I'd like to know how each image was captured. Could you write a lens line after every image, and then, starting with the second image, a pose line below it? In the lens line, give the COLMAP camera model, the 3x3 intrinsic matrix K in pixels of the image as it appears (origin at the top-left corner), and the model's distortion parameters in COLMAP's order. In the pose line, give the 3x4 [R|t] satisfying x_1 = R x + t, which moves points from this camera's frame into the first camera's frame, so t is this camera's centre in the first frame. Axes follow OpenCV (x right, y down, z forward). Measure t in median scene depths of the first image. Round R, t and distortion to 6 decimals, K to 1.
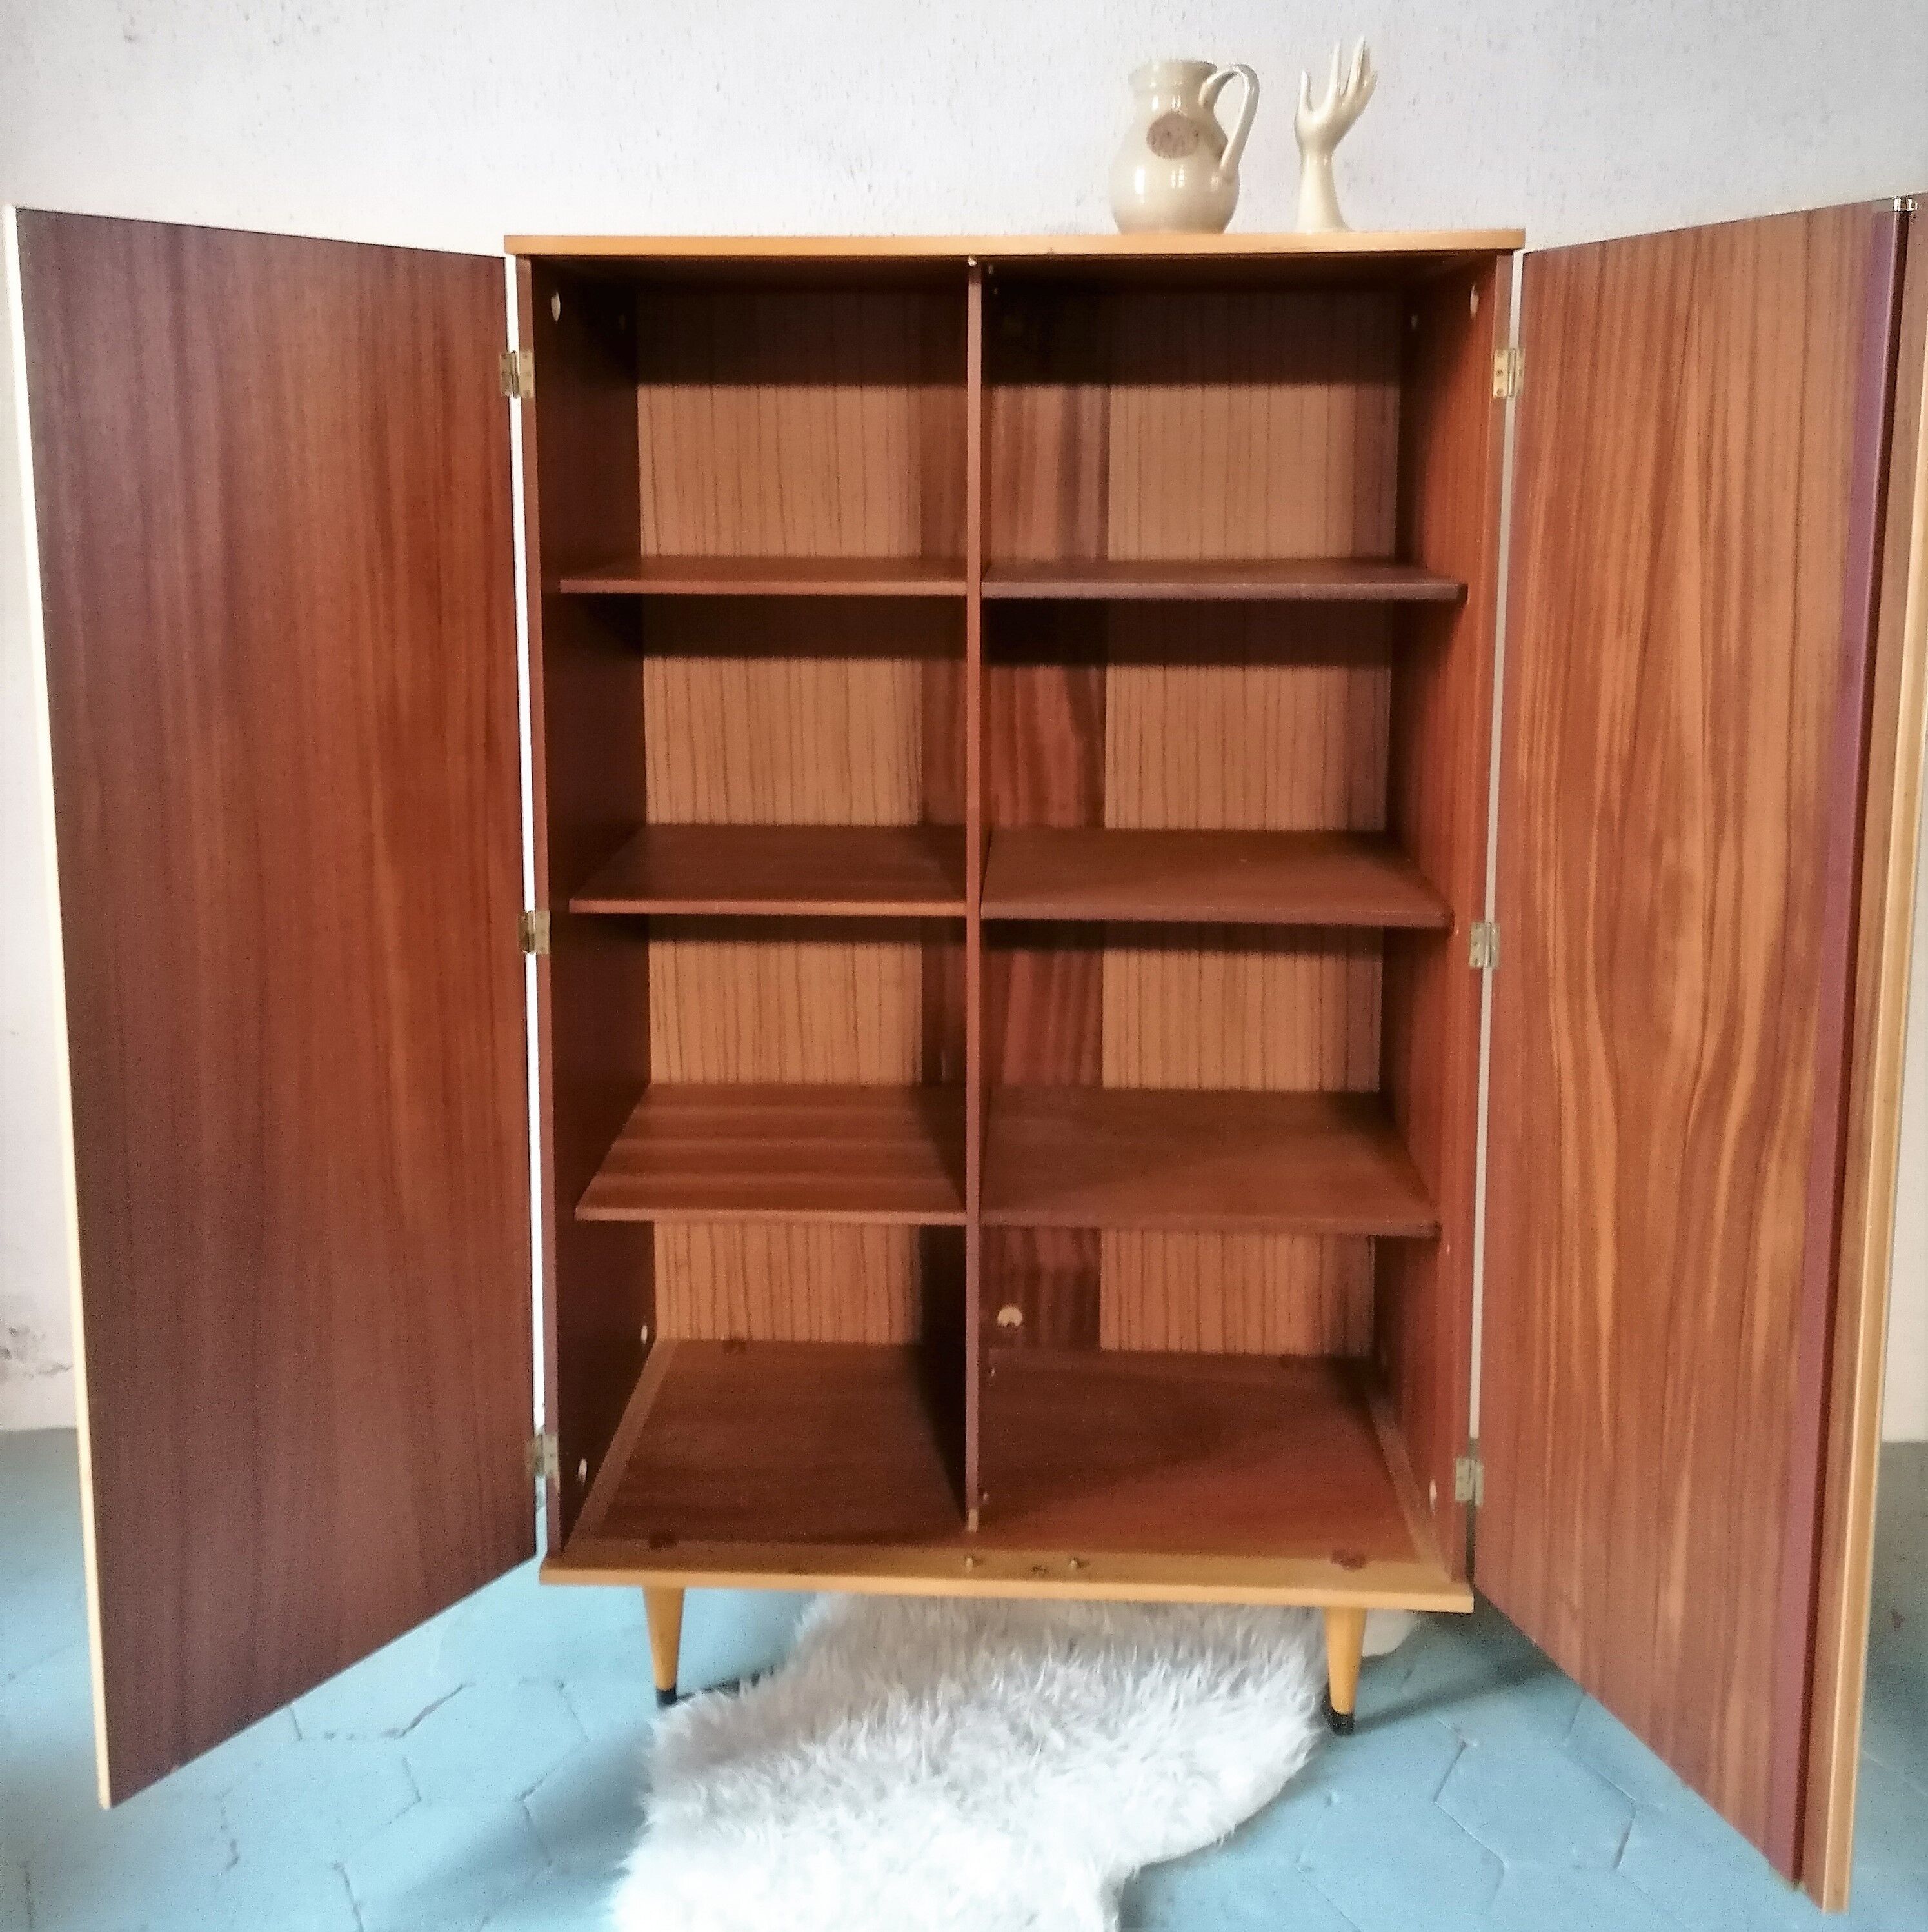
lens RADIAL K [[1993.1, 0, 953.6], [0, 1993.1, 685.0], [0, 0, 1]] dist [0.042677, 0.000000]
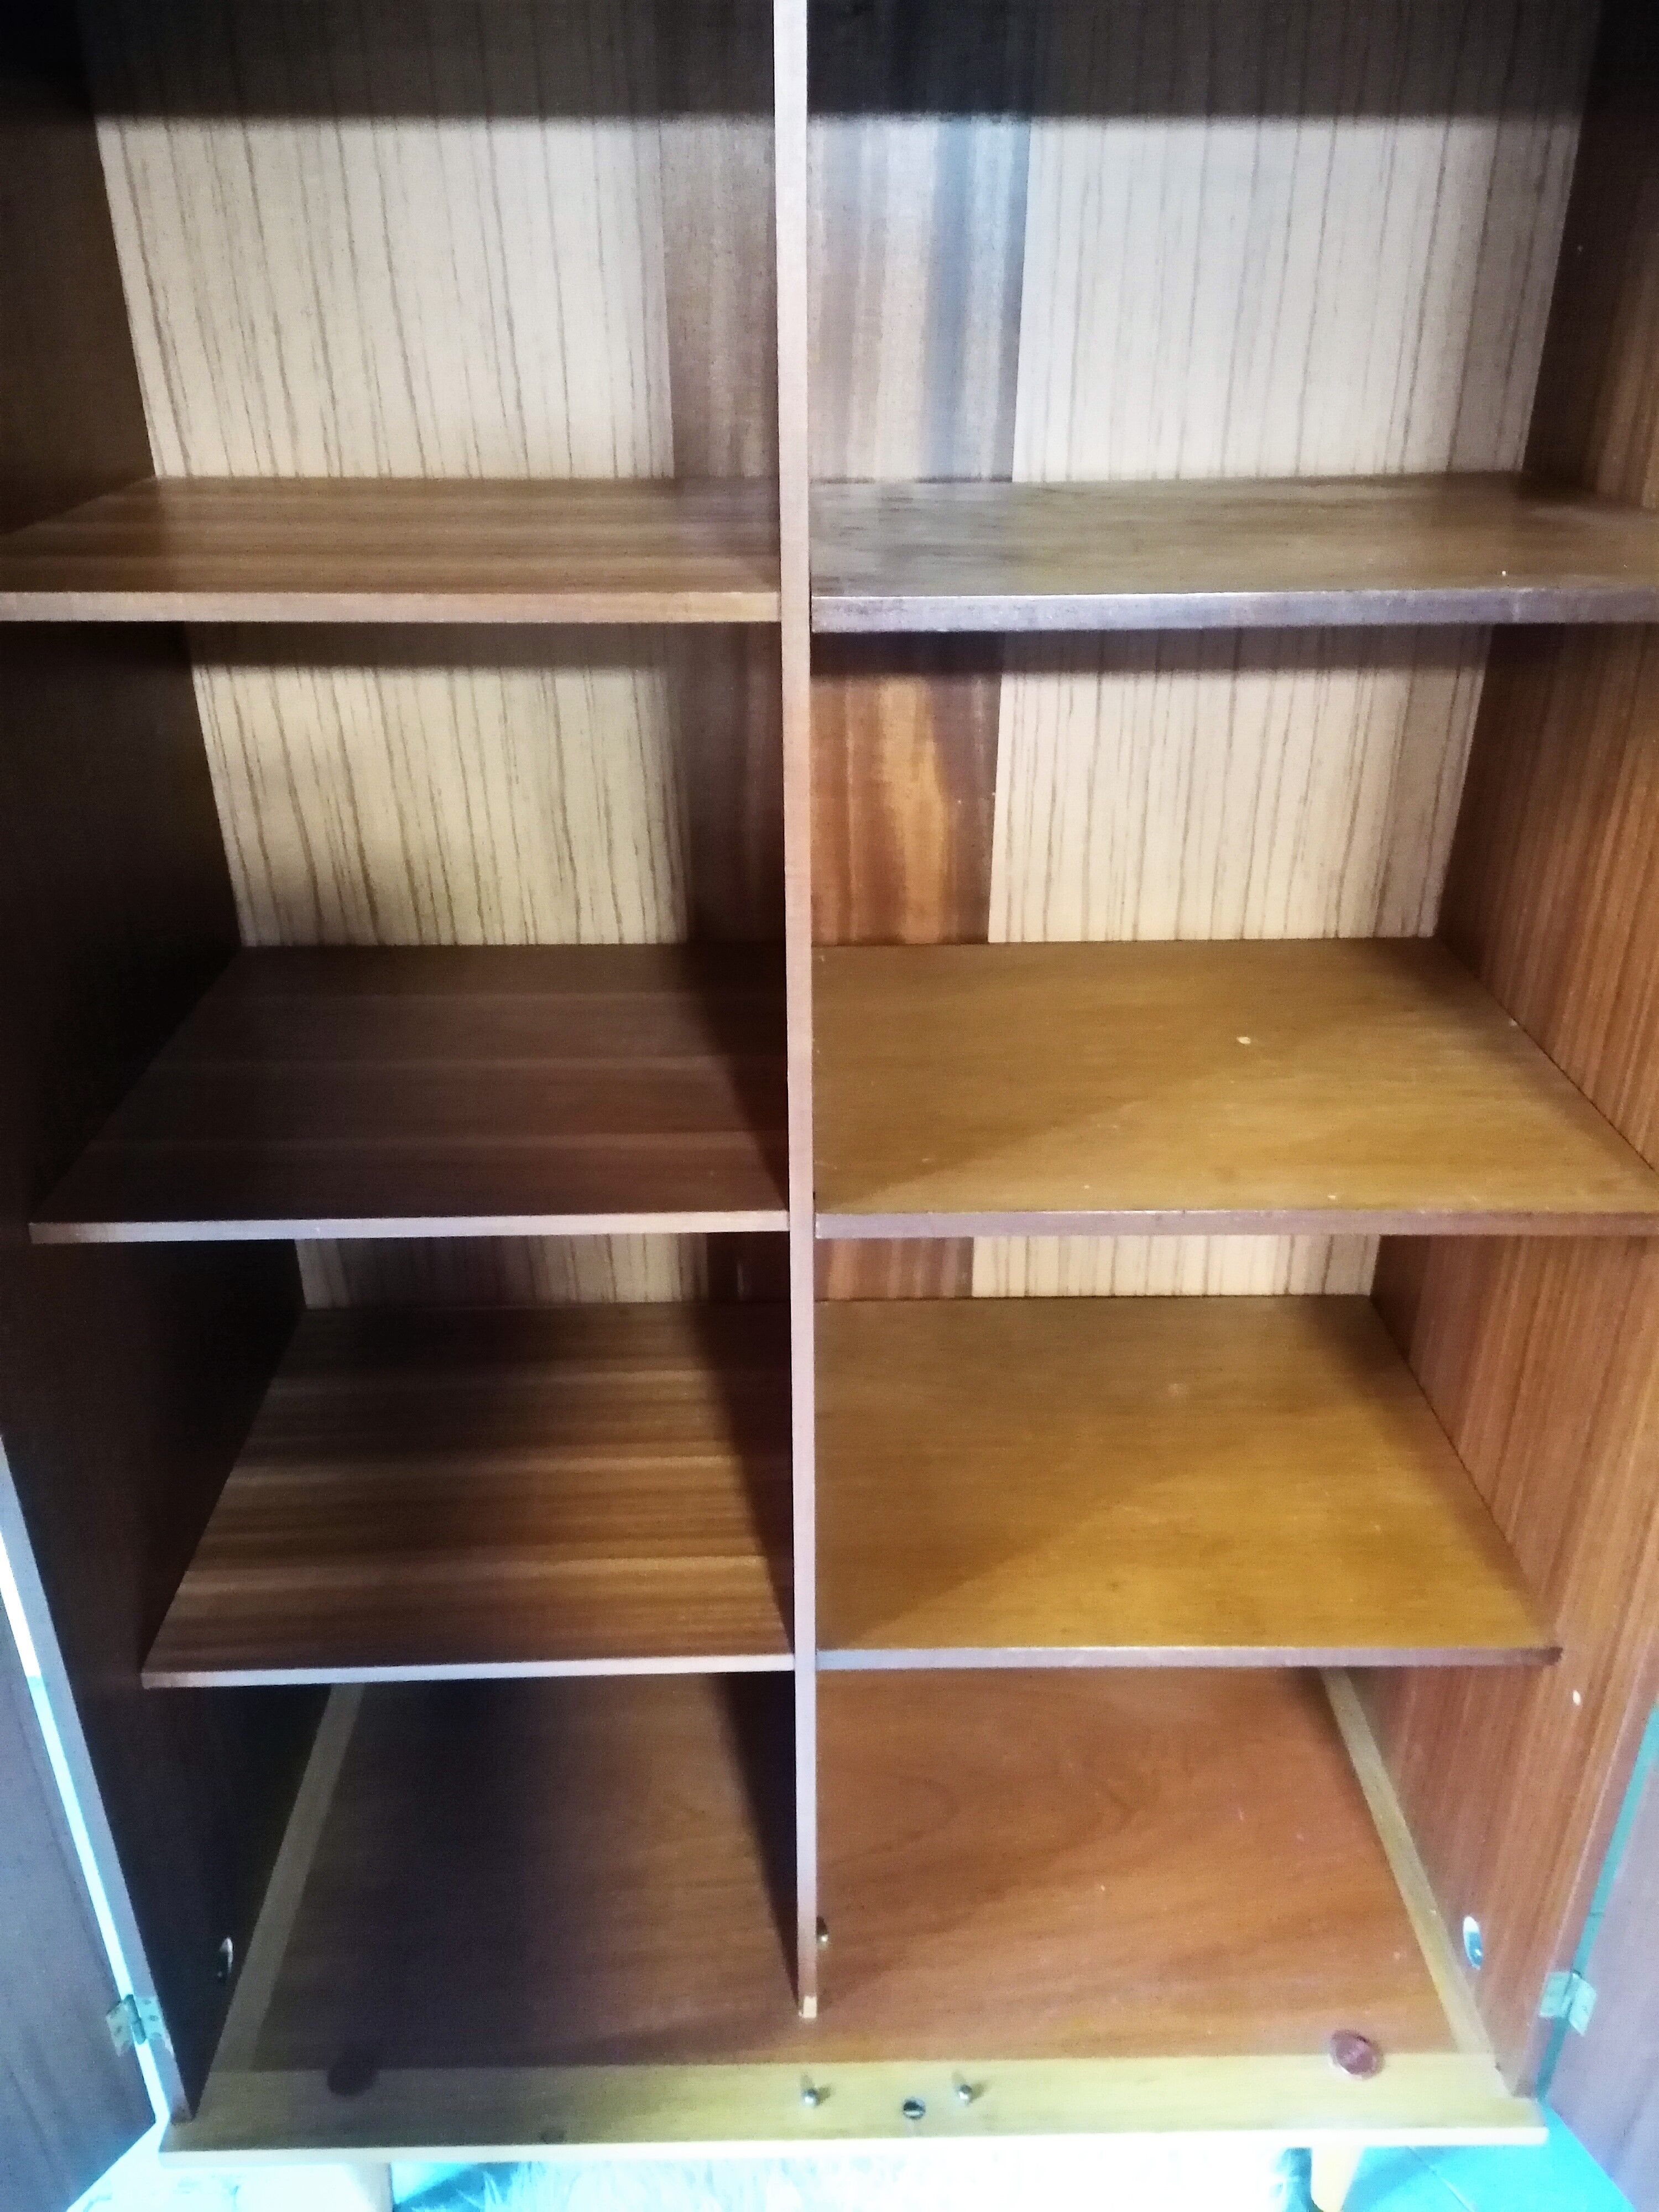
lens RADIAL K [[1683.3, 0, 829.4], [0, 1683.3, 1117.6], [0, 0, 1]] dist [0.067847, -0.070590]
pose [[0.997605, -0.032817, 0.060896, -0.009065], [0.009595, 0.937446, 0.347999, -0.068869], [-0.068507, -0.346581, 0.935515, 0.553514]]
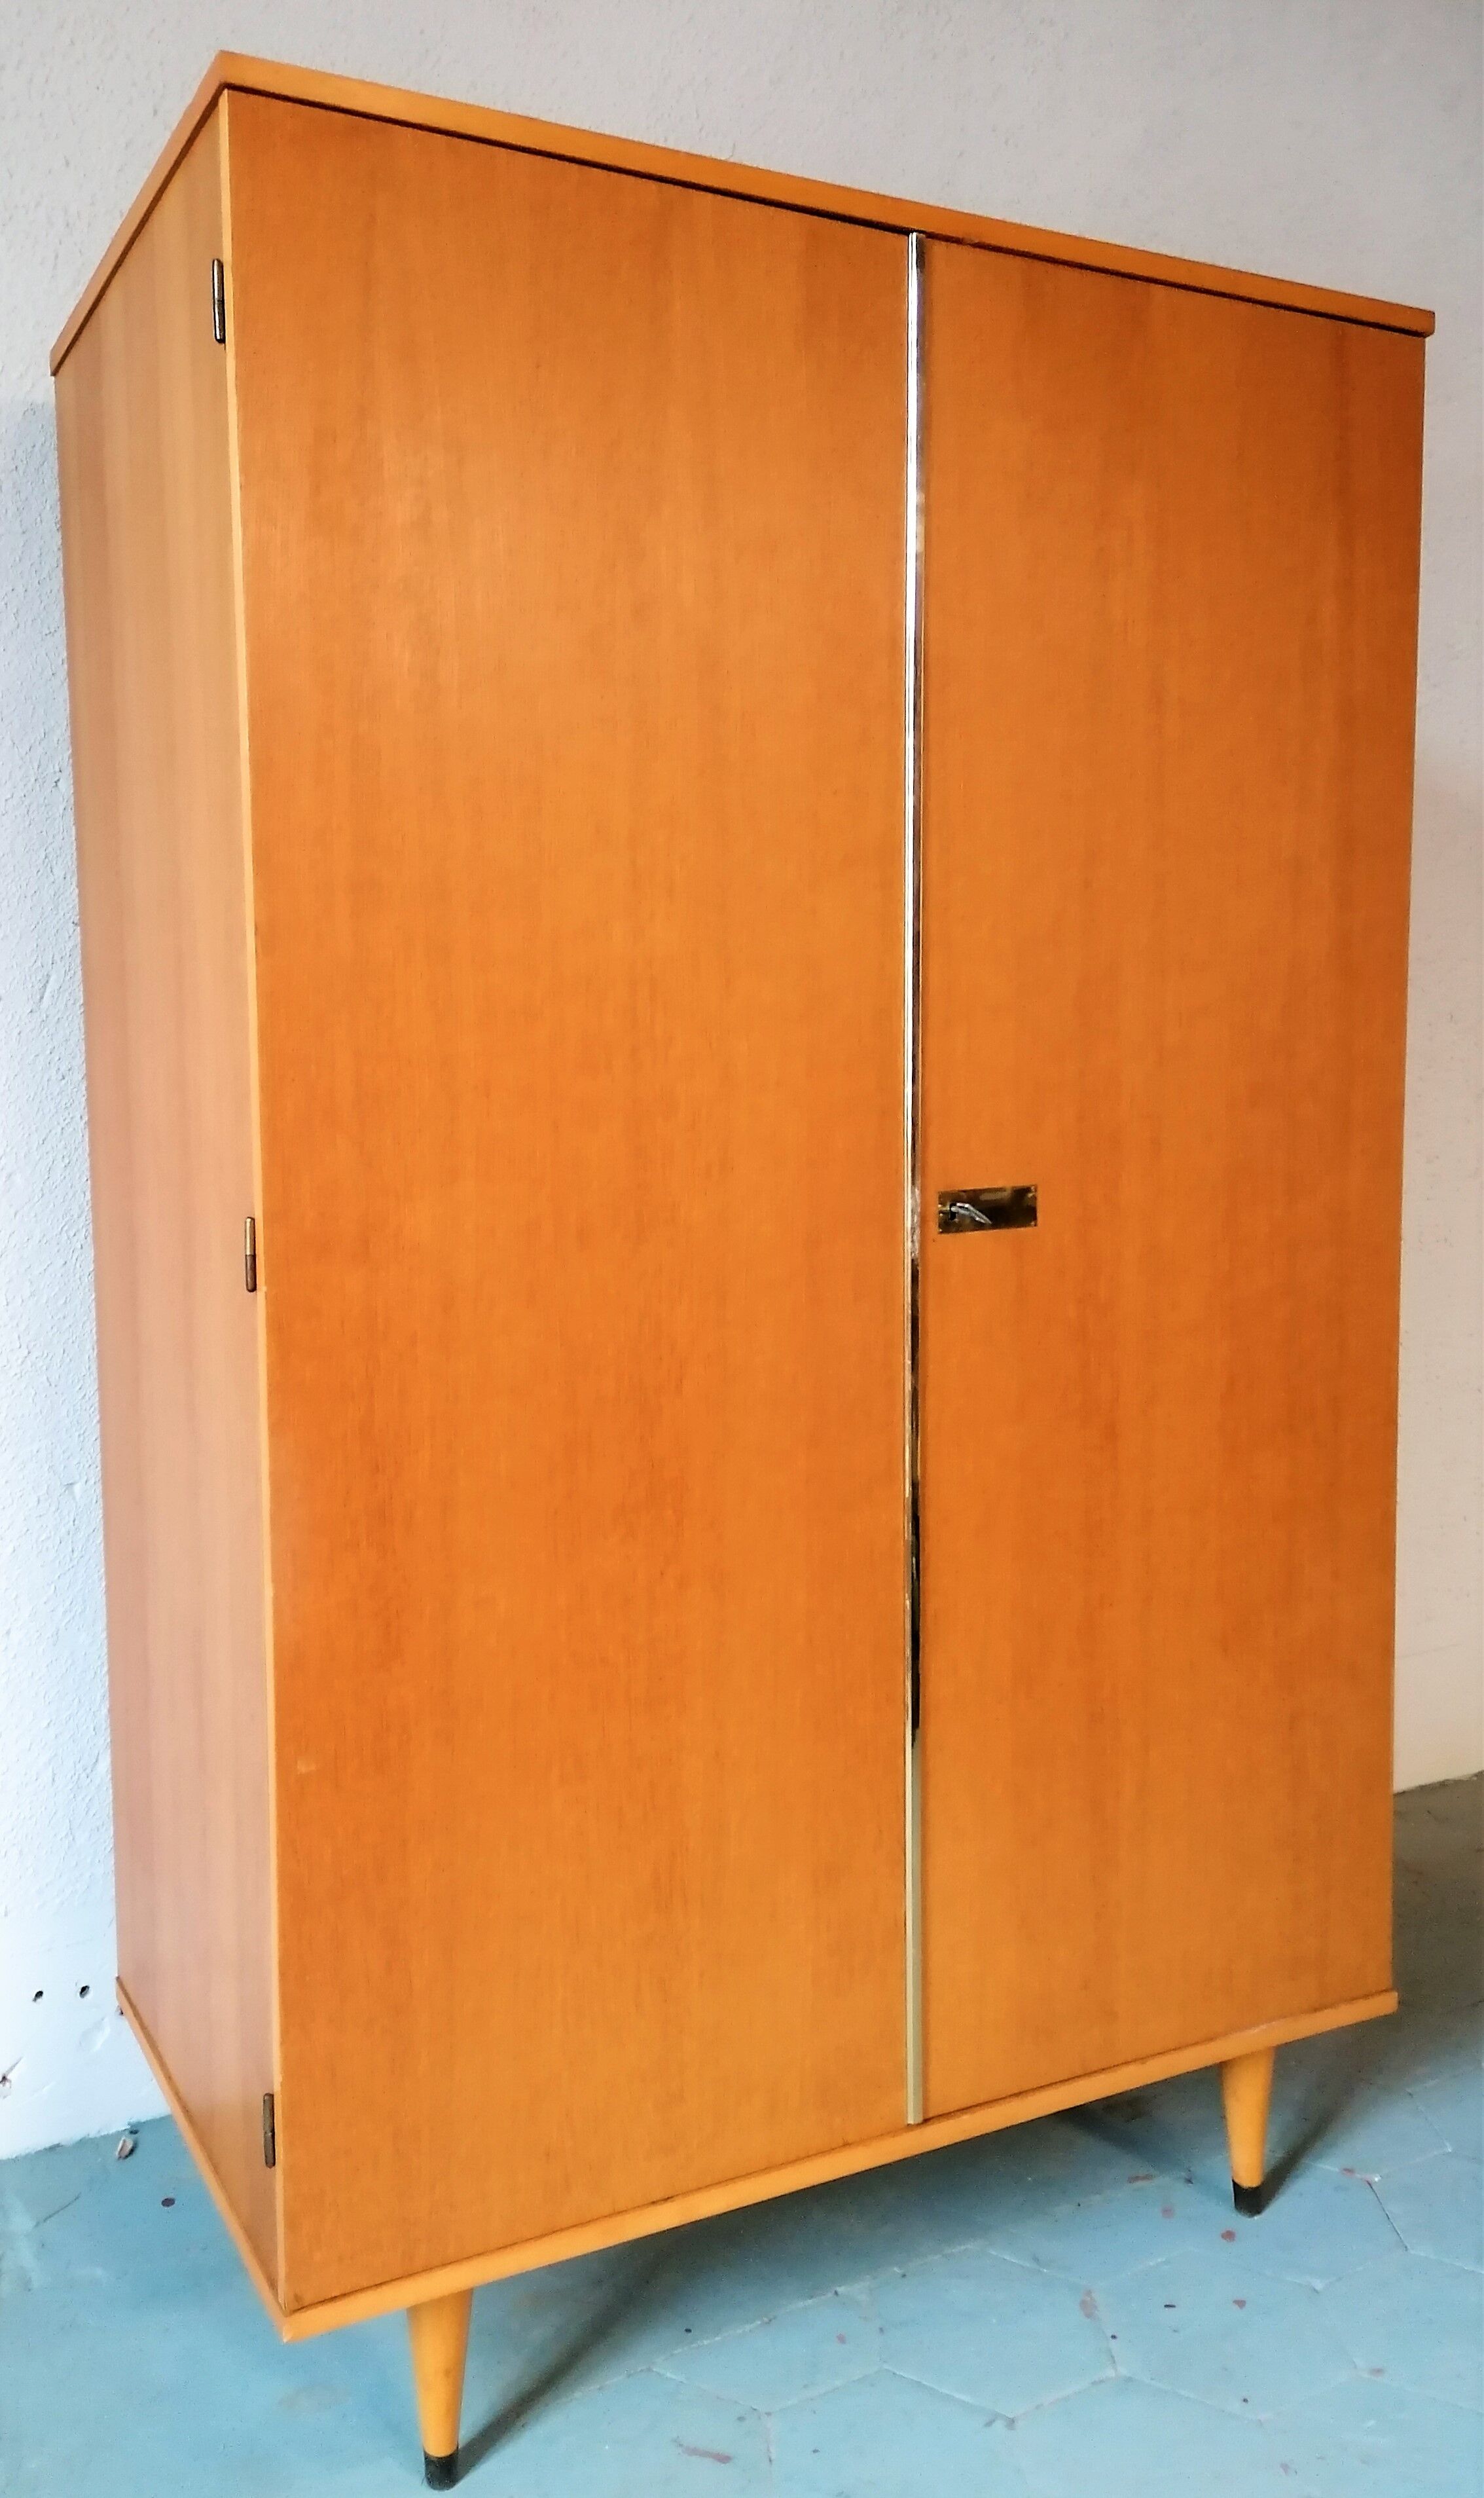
lens RADIAL K [[1993.7, 0, 637.1], [0, 1993.7, 1250.7], [0, 0, 1]] dist [0.064038, -0.062905]
pose [[0.873805, -0.056127, 0.483026, -0.372499], [0.079107, 0.996492, -0.027317, 0.137539], [-0.479798, 0.062080, 0.875180, 0.380397]]
